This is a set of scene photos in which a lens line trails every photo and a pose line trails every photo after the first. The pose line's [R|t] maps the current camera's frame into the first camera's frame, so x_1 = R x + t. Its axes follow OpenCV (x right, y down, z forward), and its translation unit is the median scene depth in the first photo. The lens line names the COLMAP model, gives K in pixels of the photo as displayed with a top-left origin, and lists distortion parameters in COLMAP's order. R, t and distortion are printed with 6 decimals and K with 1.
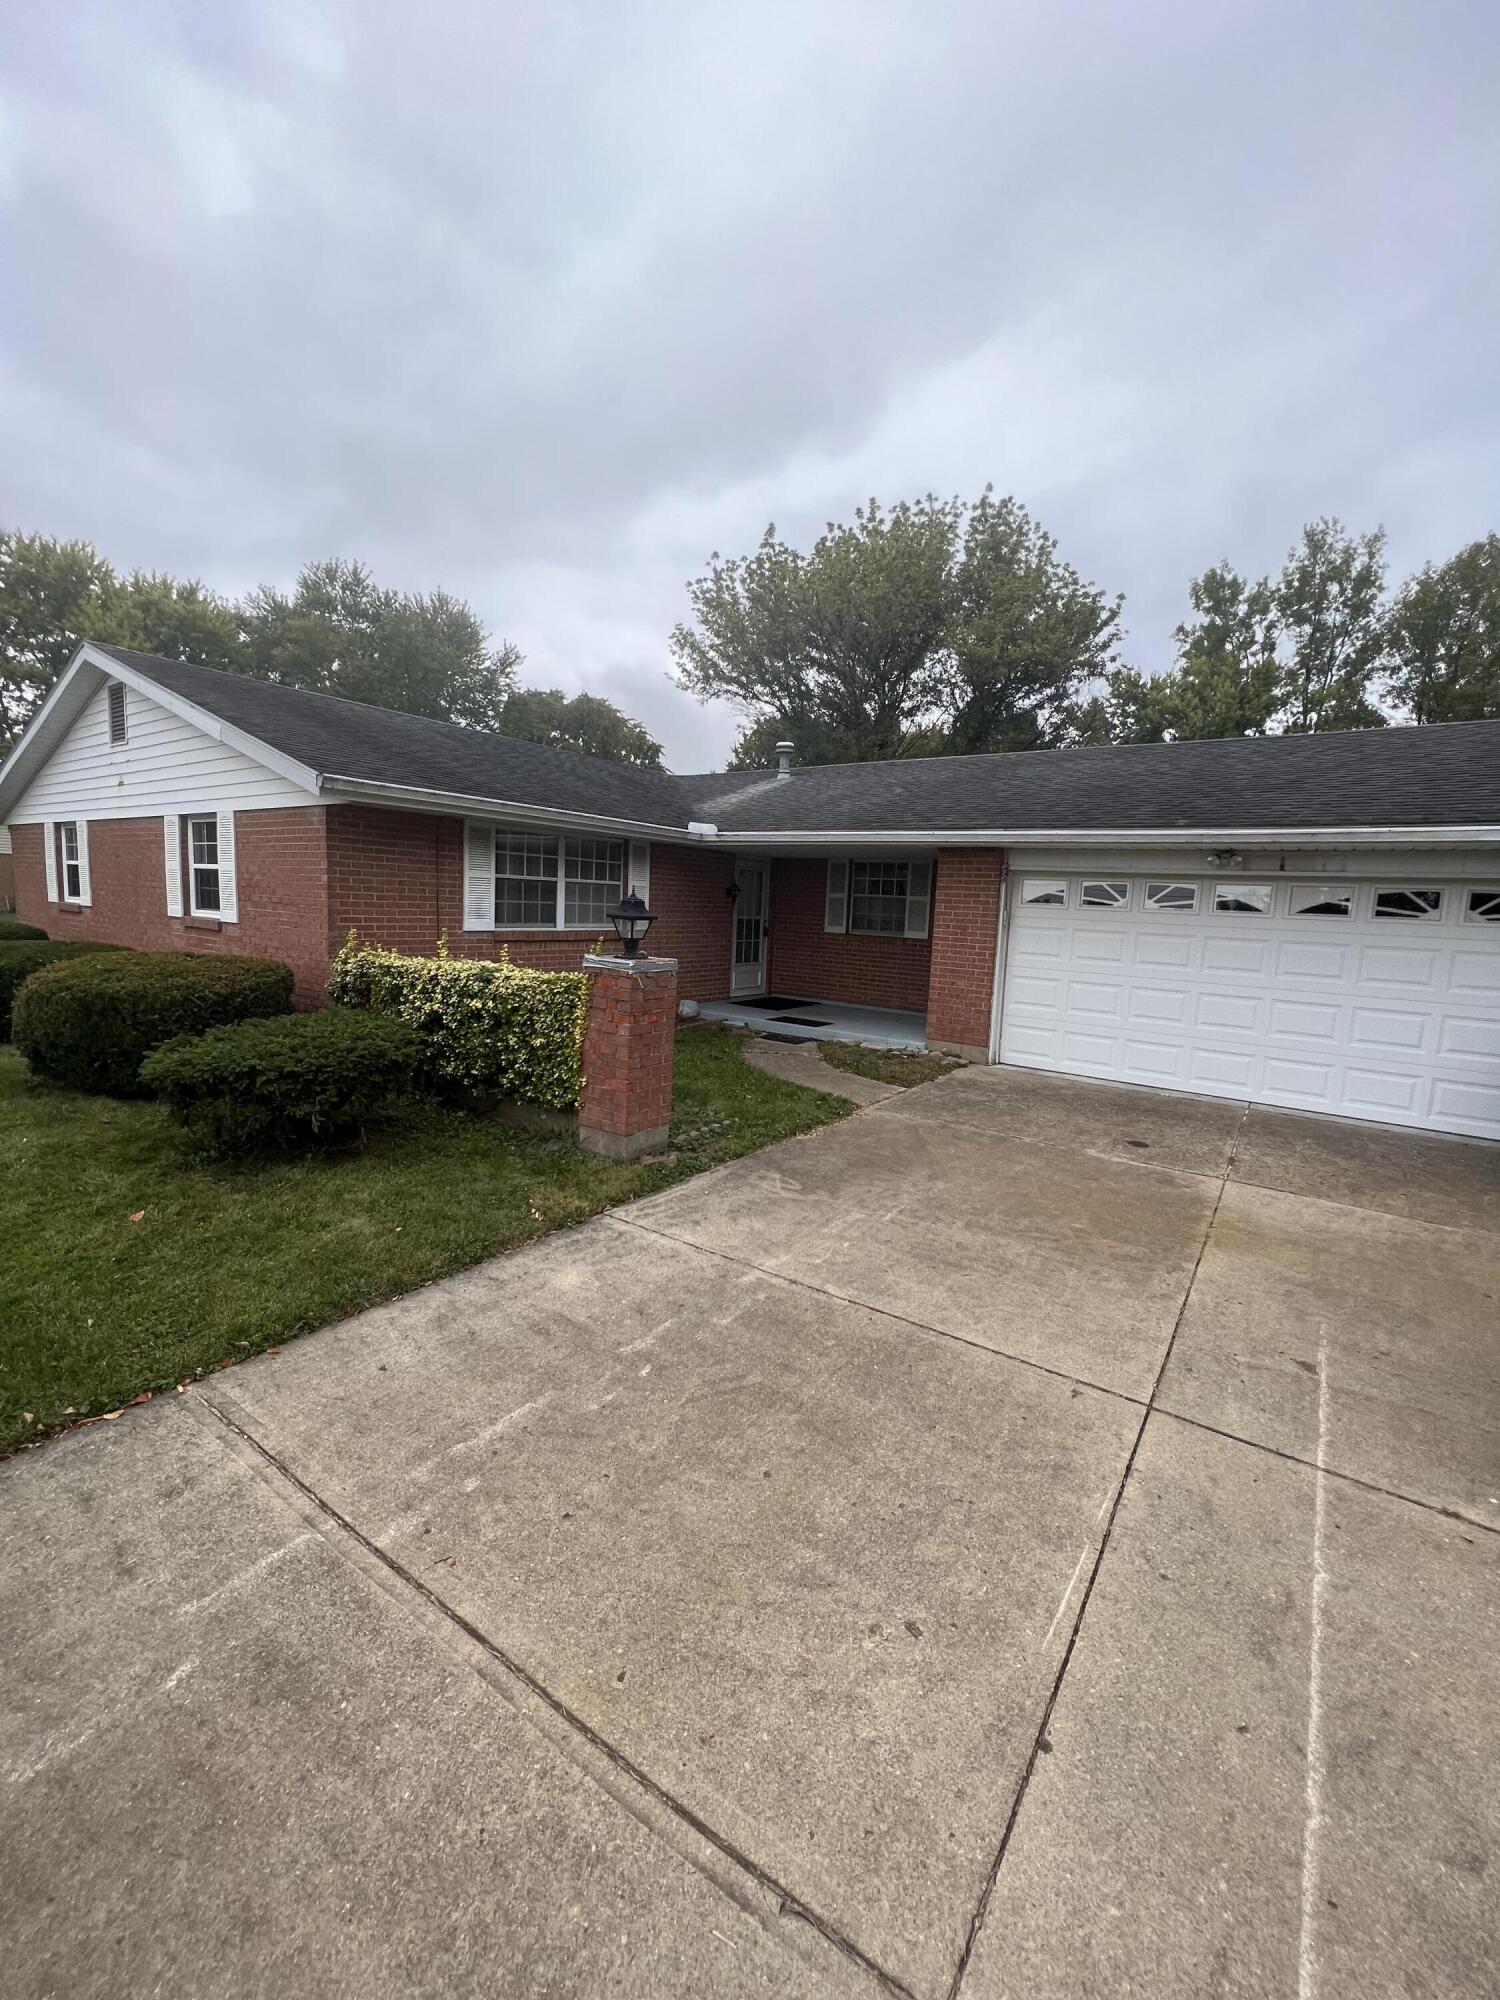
lens RADIAL K [[797.2, 0, 750.0], [0, 797.2, 1000.0], [0, 0, 1]] dist [0.000670, -0.000093]
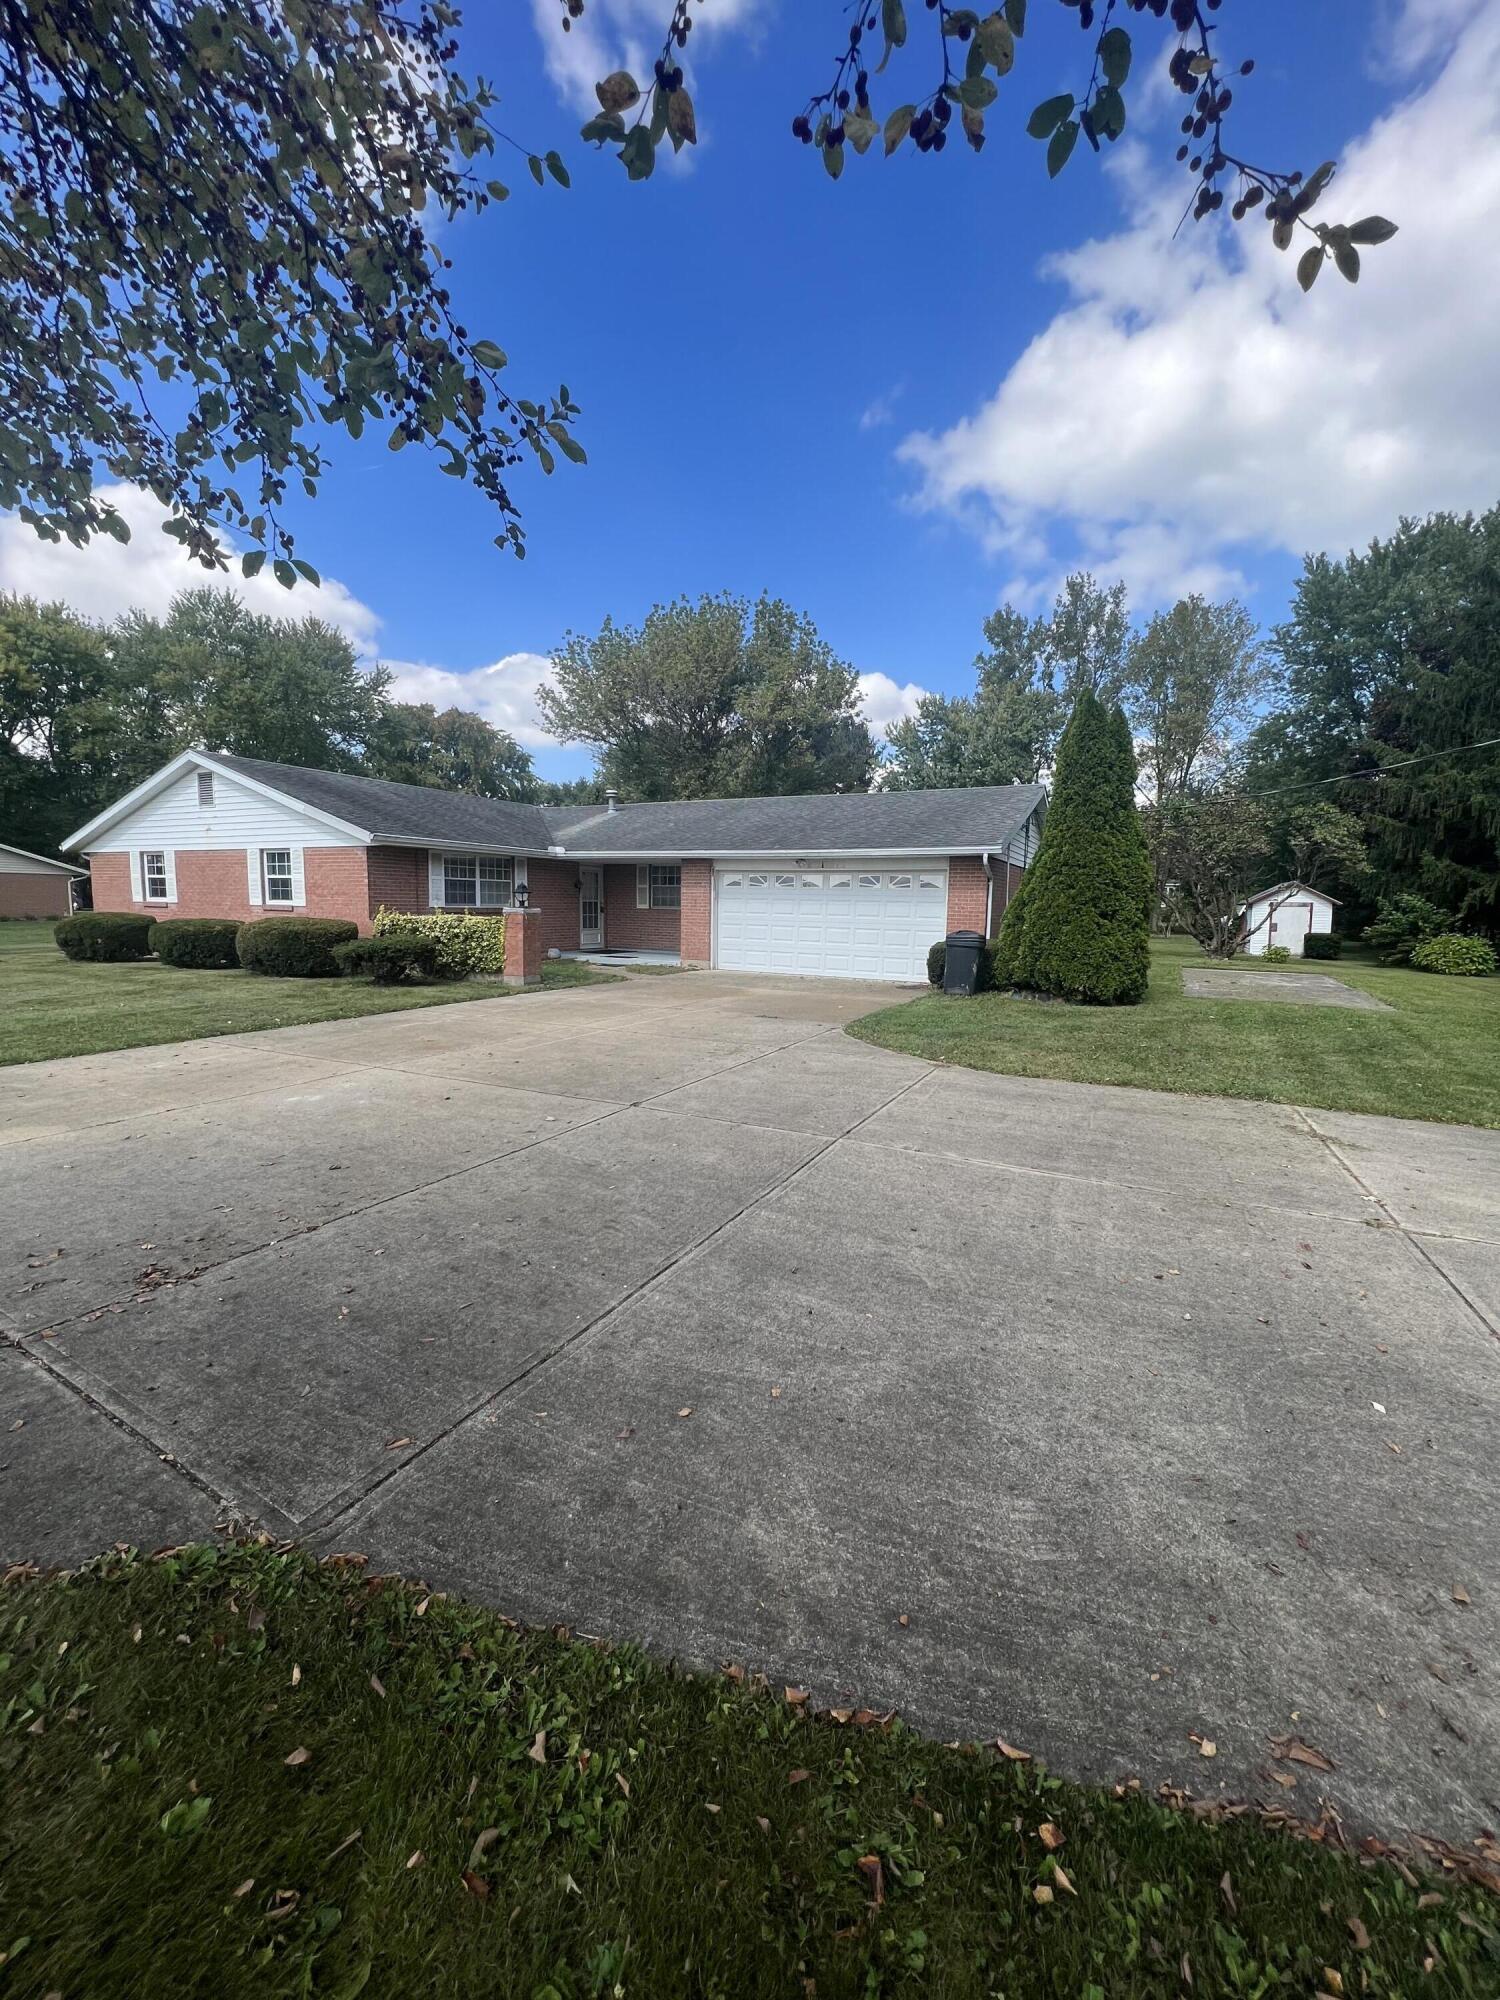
lens RADIAL K [[797.2, 0, 750.0], [0, 797.2, 1000.0], [0, 0, 1]] dist [0.000670, -0.000093]
pose [[0.988777, -0.043821, 0.142826, 0.040021], [0.043547, 0.999039, 0.005047, 0.053061], [-0.142909, 0.001229, 0.989735, -0.334289]]
